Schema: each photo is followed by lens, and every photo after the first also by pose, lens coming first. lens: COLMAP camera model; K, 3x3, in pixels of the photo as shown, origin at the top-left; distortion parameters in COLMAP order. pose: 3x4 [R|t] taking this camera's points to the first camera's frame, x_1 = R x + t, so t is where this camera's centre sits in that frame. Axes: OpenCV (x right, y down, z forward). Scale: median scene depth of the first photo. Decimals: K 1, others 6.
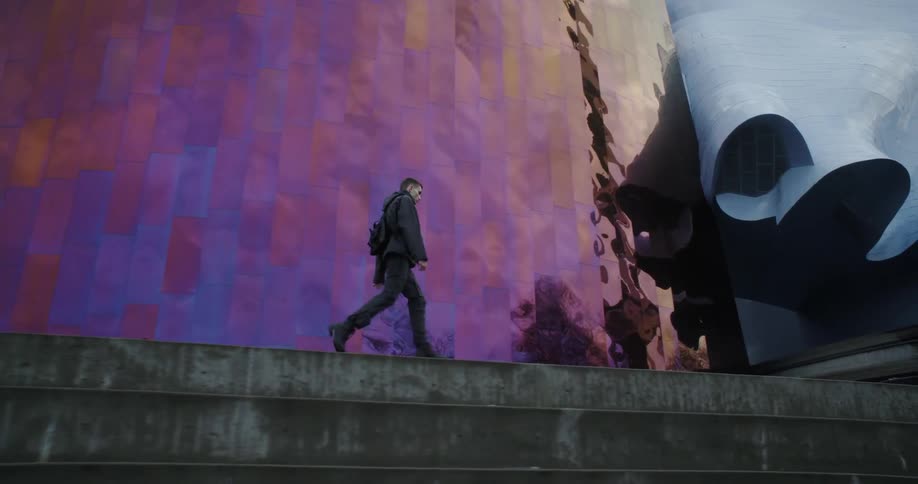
lens RADIAL K [[683.5, 0, 457.1], [0, 683.5, 241.9], [0, 0, 1]] dist [-0.070057, 0.126873]
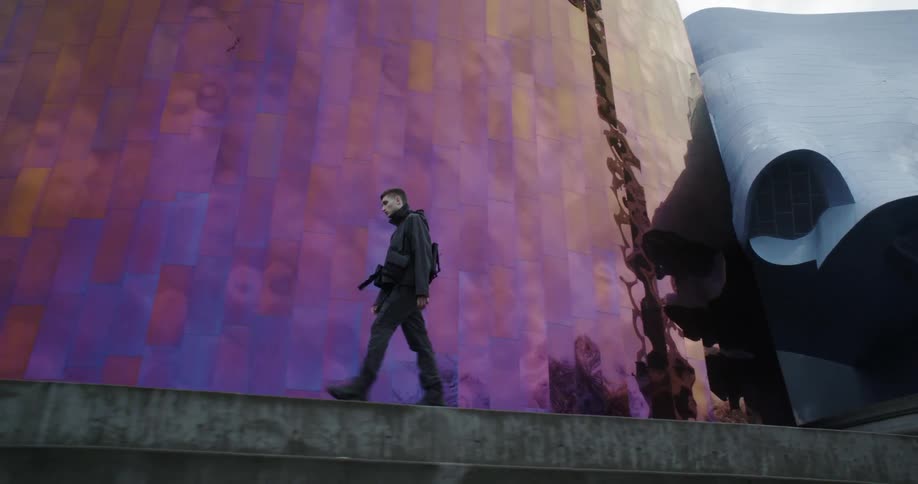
lens RADIAL K [[683.5, 0, 465.4], [0, 683.5, 239.4], [0, 0, 1]] dist [-0.070057, 0.126873]
pose [[0.997871, -0.018345, -0.062580, 0.187703], [0.012349, 0.995412, -0.094882, 0.057043], [0.064033, 0.093907, 0.993520, 0.185834]]
